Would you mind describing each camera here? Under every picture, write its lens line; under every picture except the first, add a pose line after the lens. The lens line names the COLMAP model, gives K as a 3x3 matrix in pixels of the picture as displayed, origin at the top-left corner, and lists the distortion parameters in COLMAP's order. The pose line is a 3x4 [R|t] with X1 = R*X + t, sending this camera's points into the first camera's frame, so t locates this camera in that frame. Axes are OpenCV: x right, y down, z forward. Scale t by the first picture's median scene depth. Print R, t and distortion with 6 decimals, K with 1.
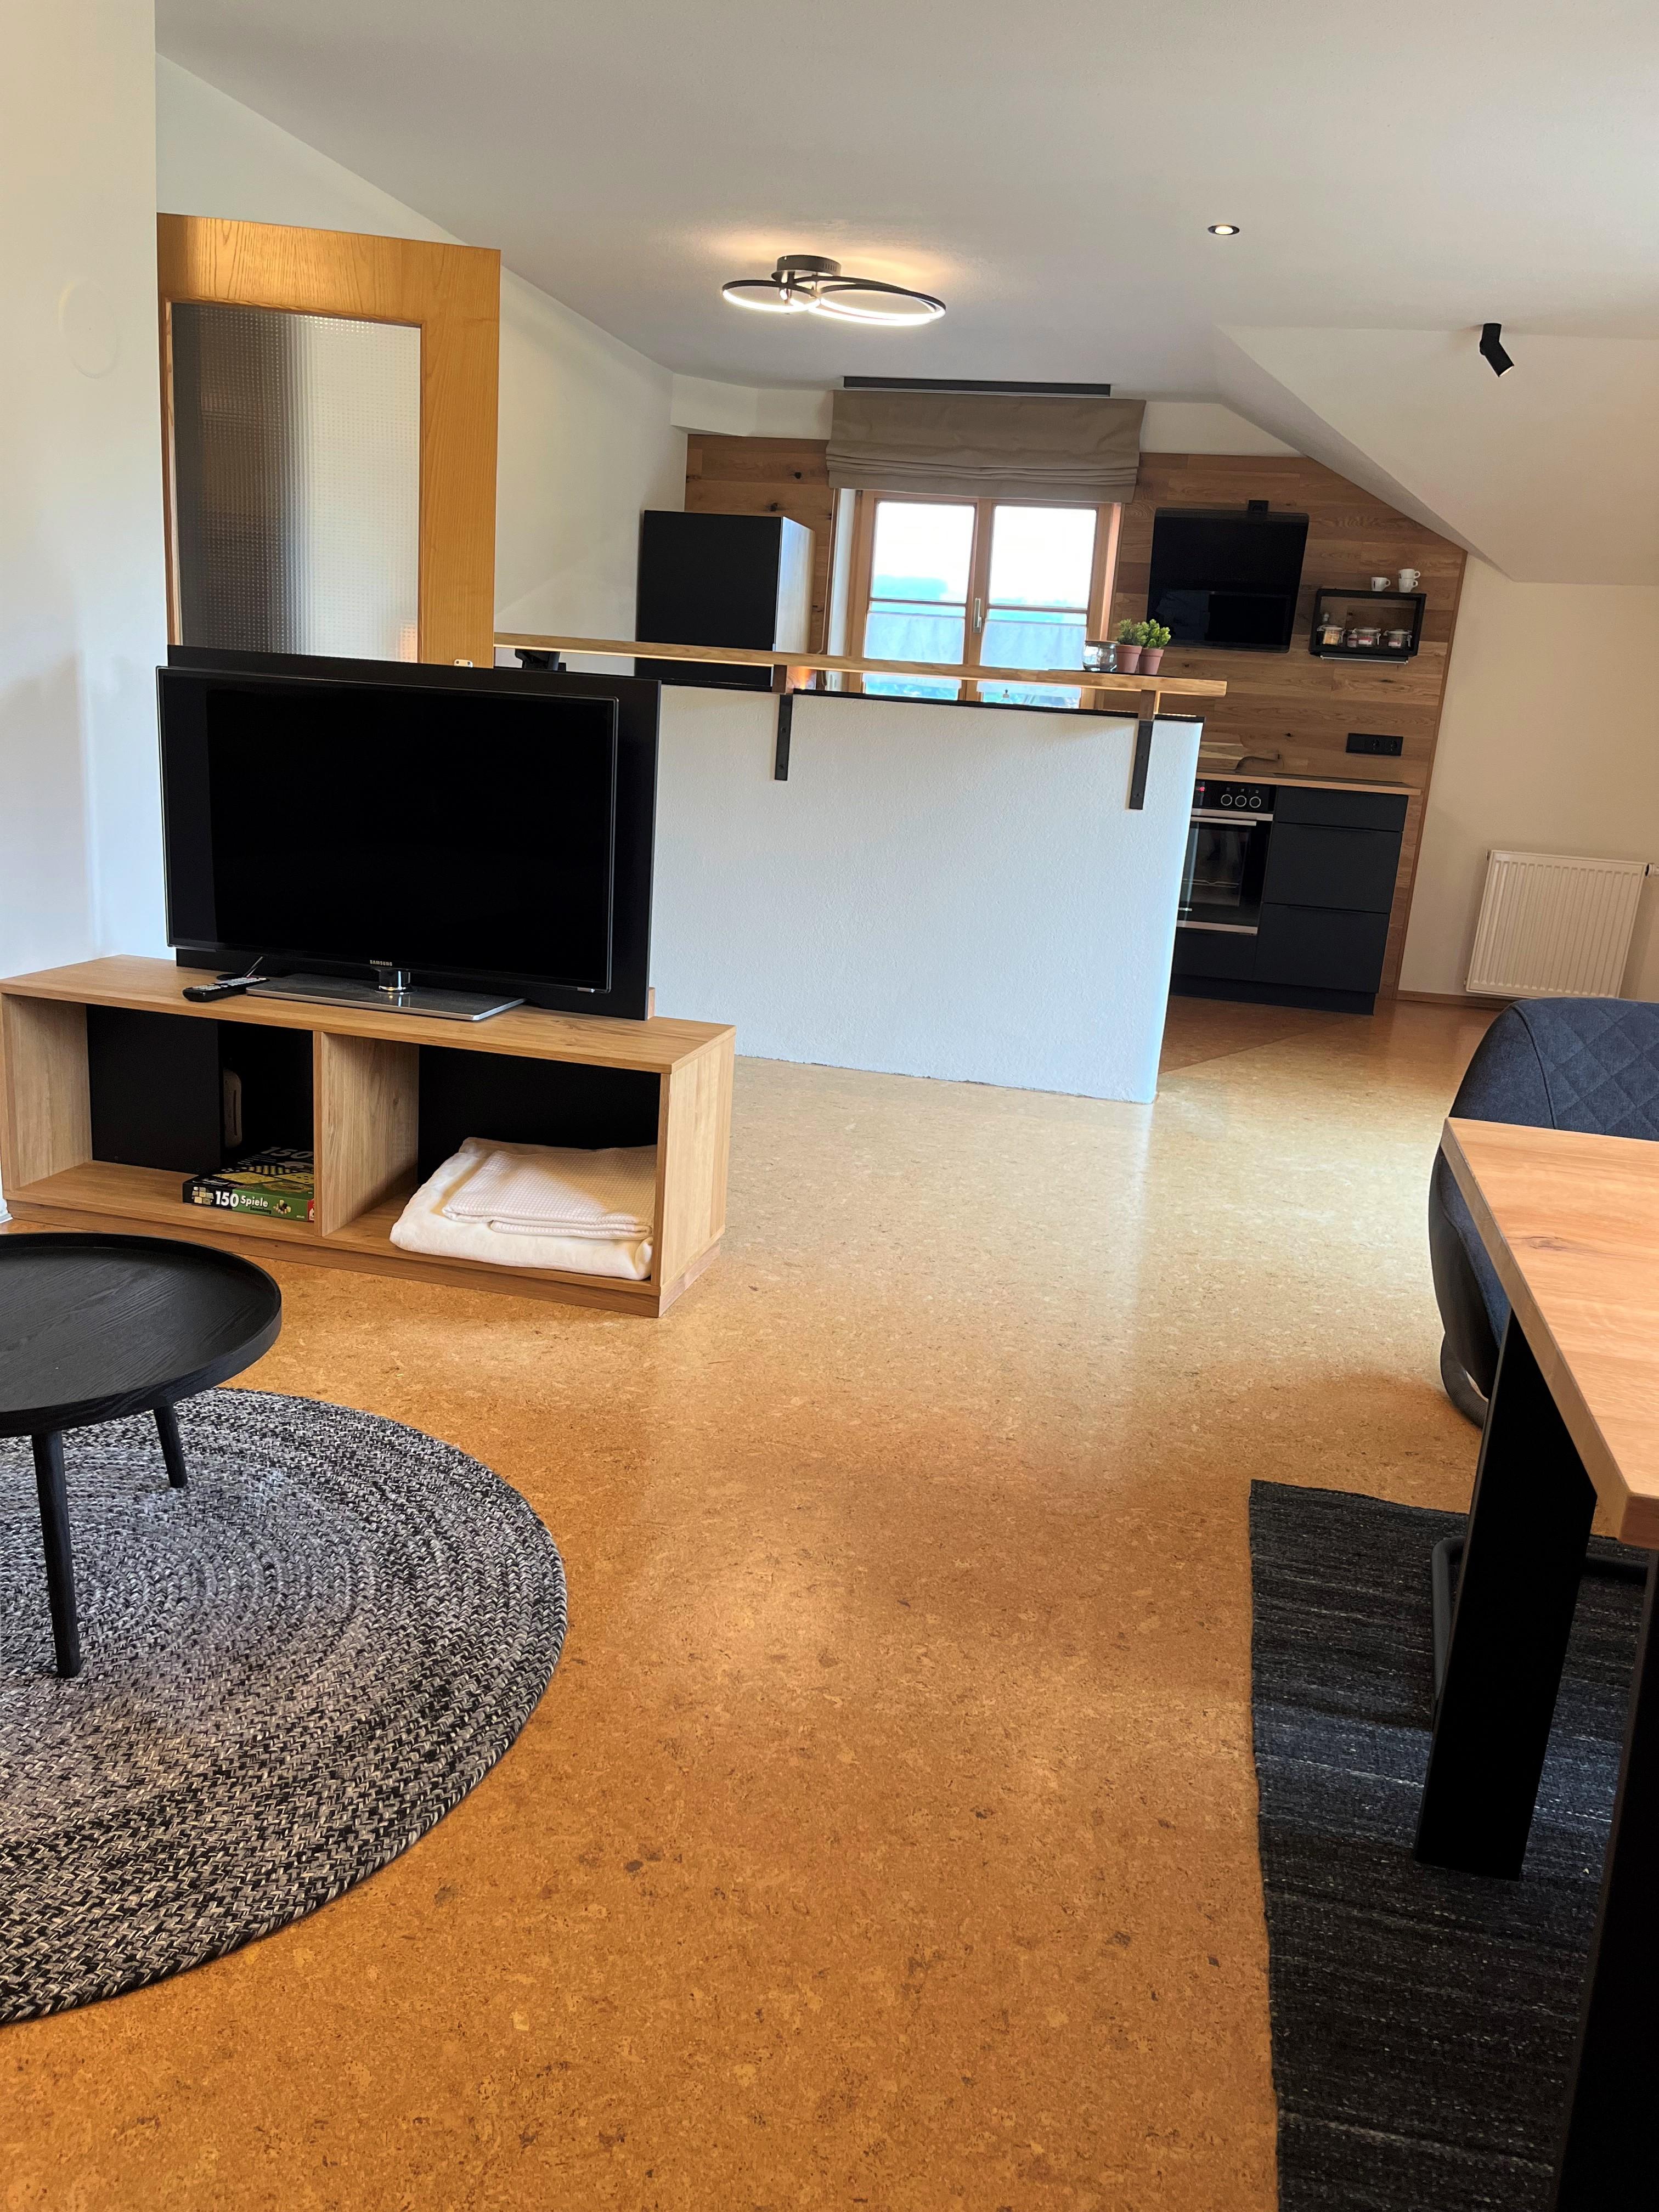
lens RADIAL K [[1693.6, 0, 829.5], [0, 1693.6, 1106.0], [0, 0, 1]] dist [0.073648, -0.003588]
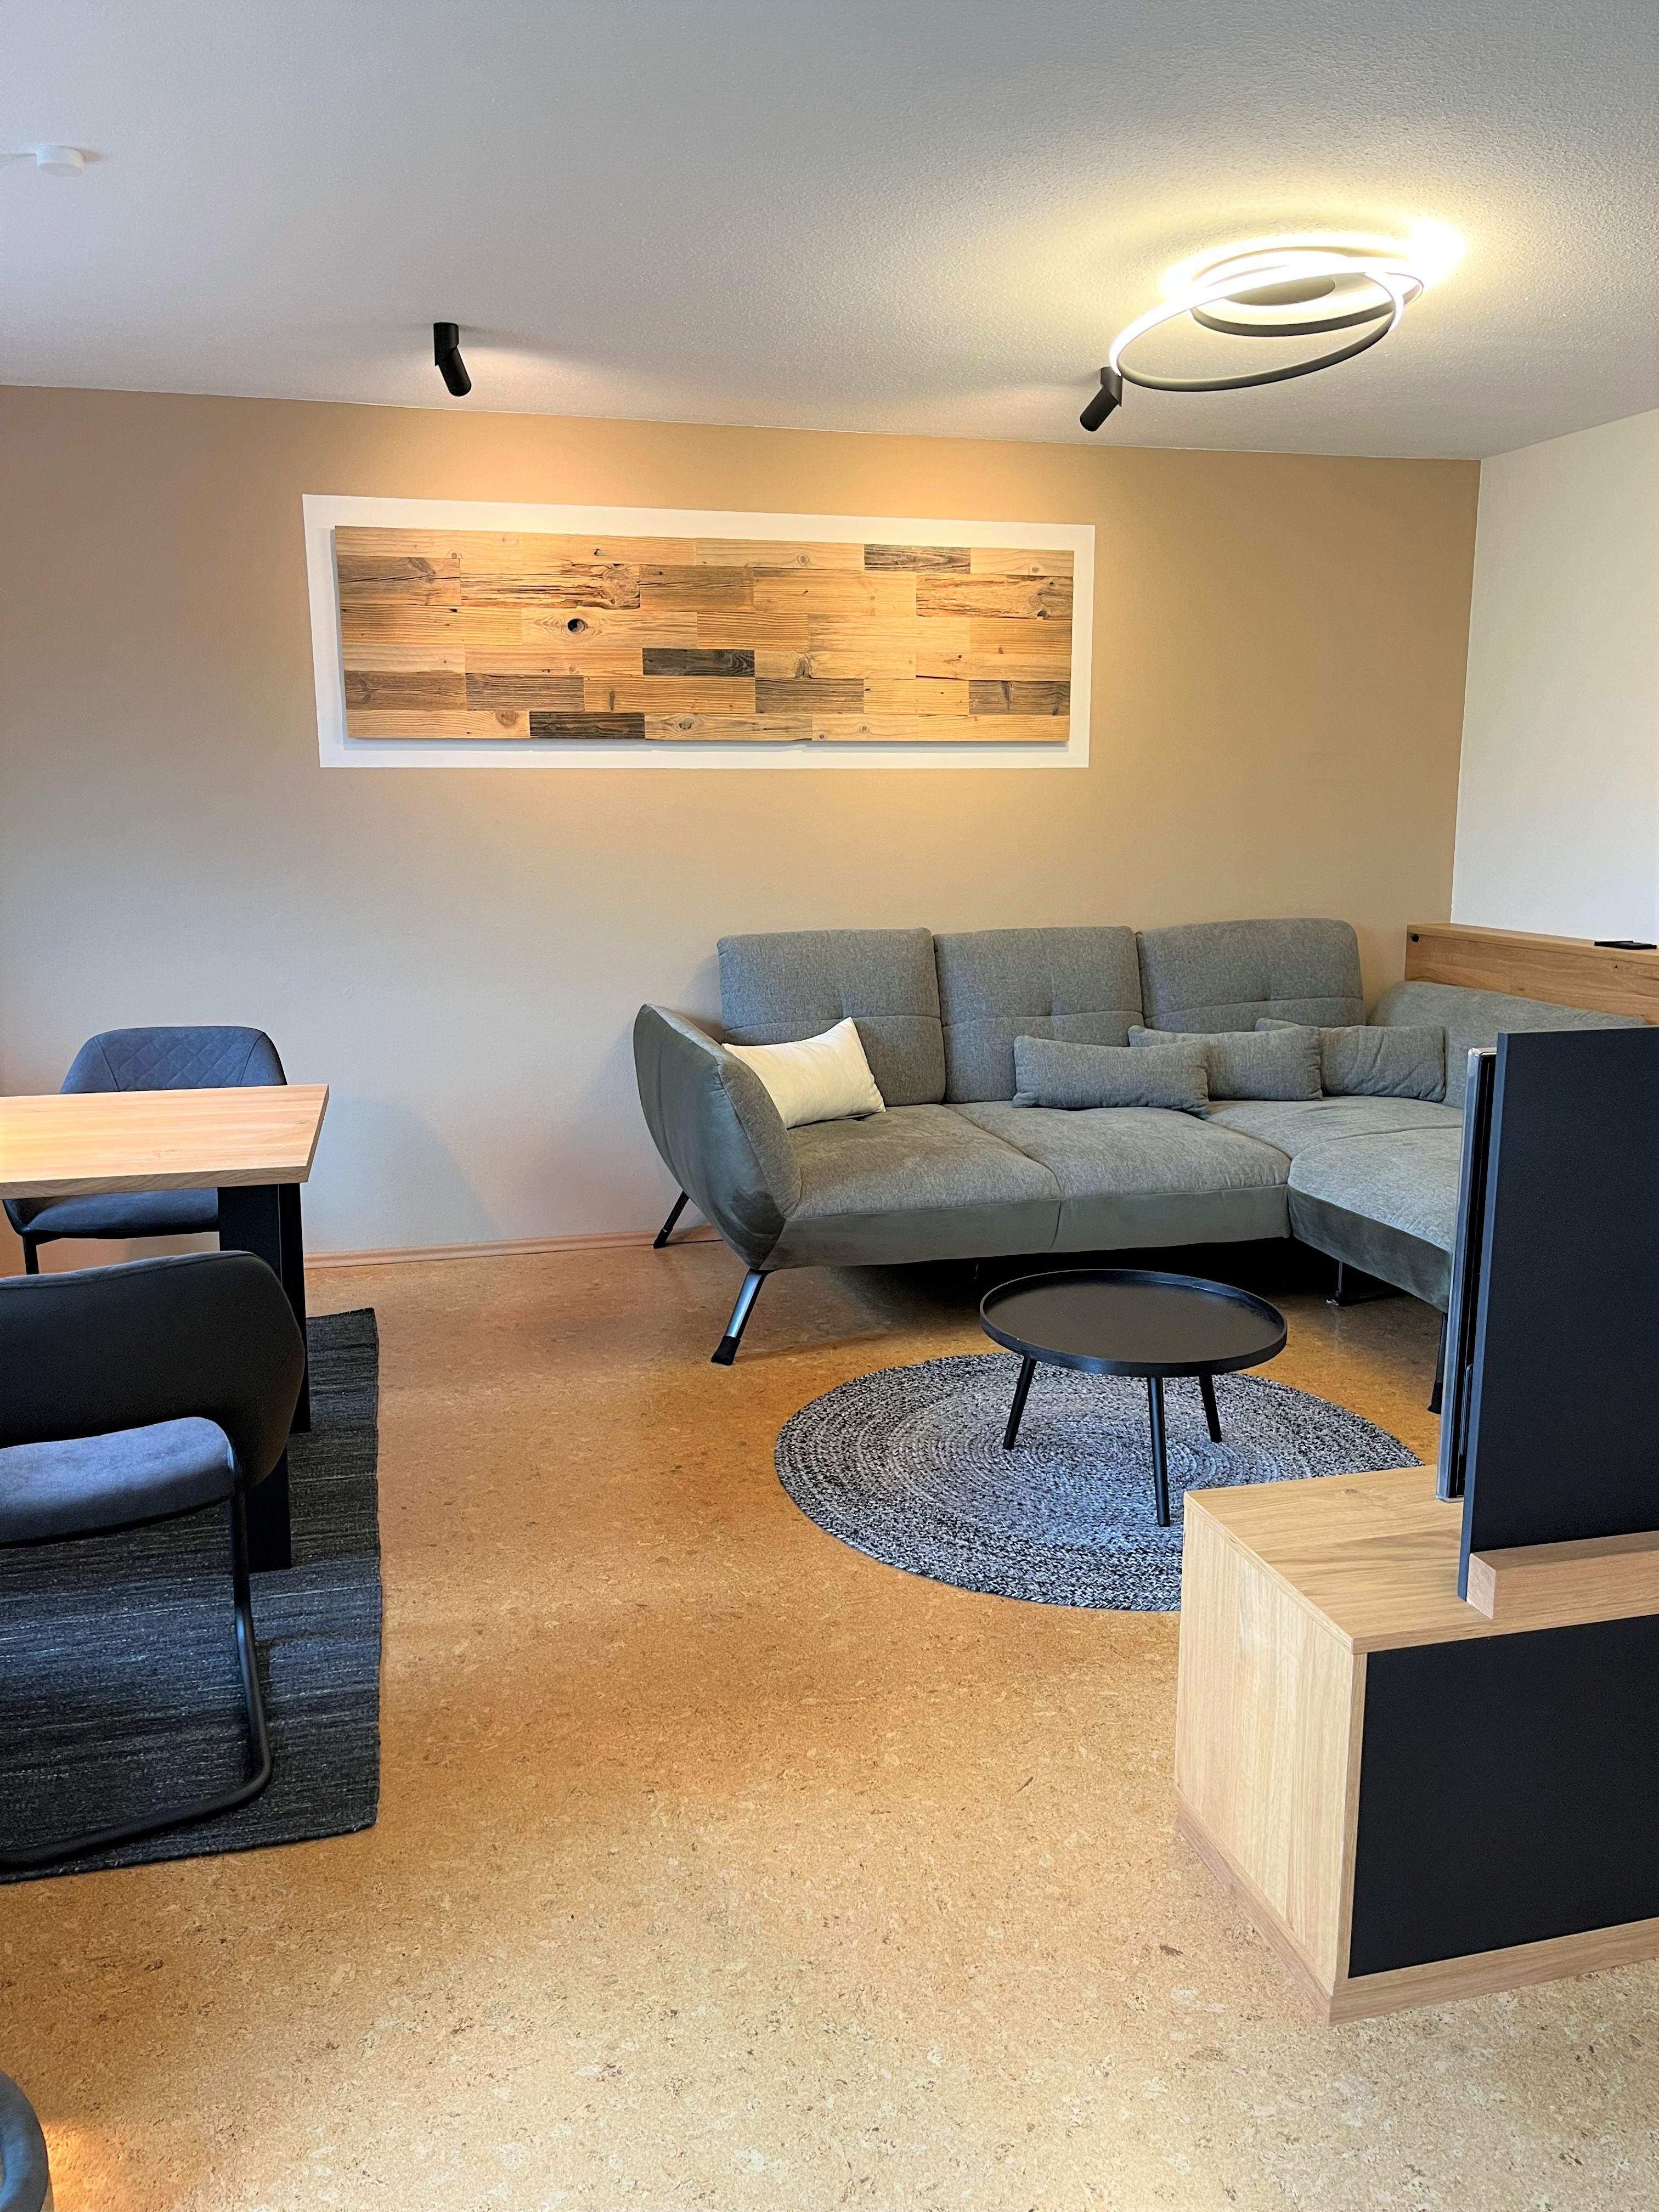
lens RADIAL K [[1693.6, 0, 829.5], [0, 1693.6, 1106.0], [0, 0, 1]] dist [0.073648, -0.003588]
pose [[-0.883245, 0.019990, -0.468486, 0.246142], [-0.166811, 0.920340, 0.353762, -0.263473], [0.438238, 0.390607, -0.809551, 0.917967]]
